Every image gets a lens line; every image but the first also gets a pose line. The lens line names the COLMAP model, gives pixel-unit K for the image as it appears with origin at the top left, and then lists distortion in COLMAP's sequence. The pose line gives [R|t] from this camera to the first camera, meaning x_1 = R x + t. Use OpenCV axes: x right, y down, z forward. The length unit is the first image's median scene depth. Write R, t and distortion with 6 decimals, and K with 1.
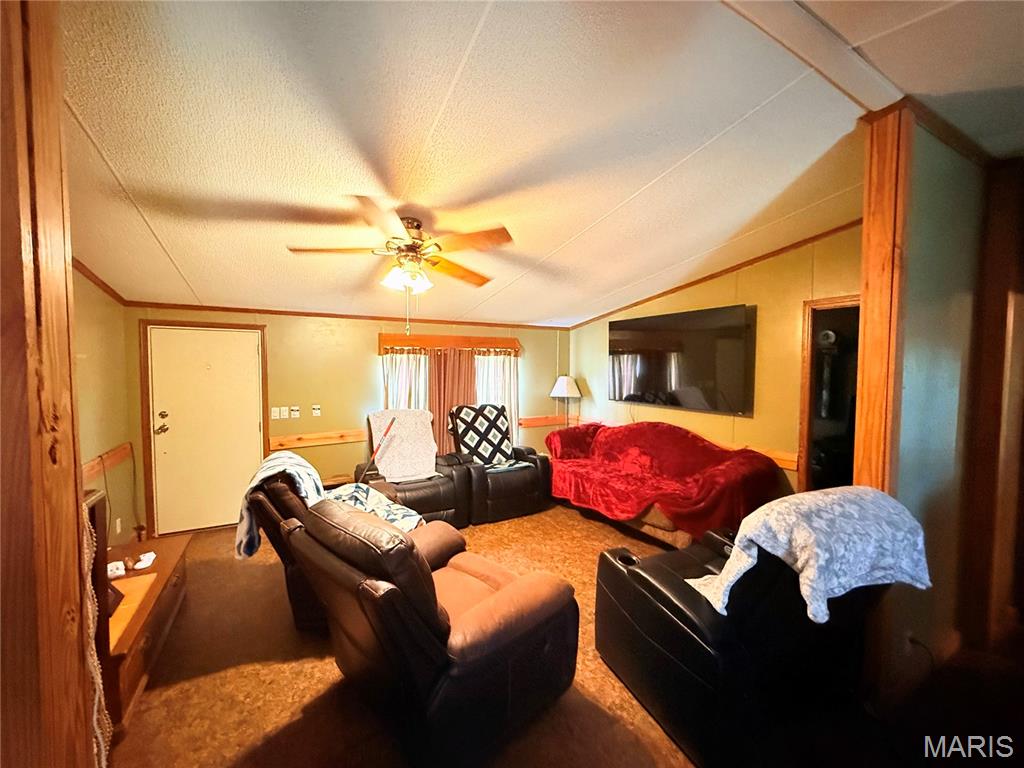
lens RADIAL K [[399.6, 0, 510.6], [0, 399.6, 382.3], [0, 0, 1]] dist [0.001692, 0.000695]
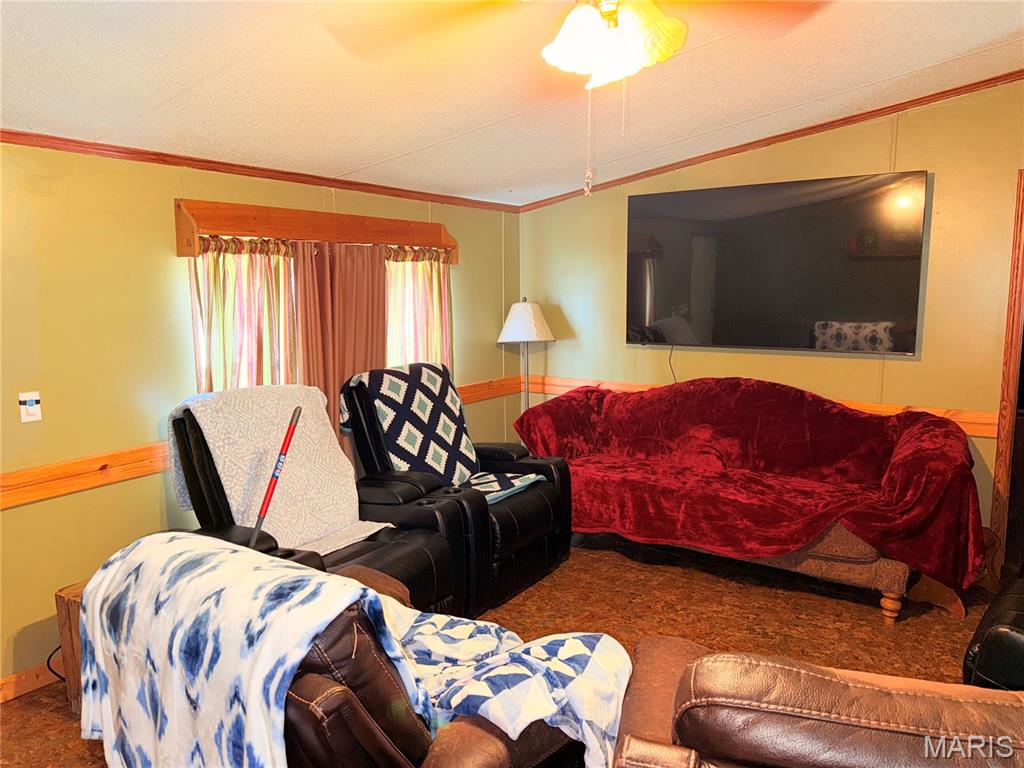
lens RADIAL K [[703.0, 0, 510.8], [0, 703.0, 382.4], [0, 0, 1]] dist [0.049336, -0.000407]
pose [[0.909384, -0.067727, 0.410408, -0.319556], [0.029705, 0.994710, 0.098331, -0.001851], [-0.414897, -0.077229, 0.906585, 0.205694]]
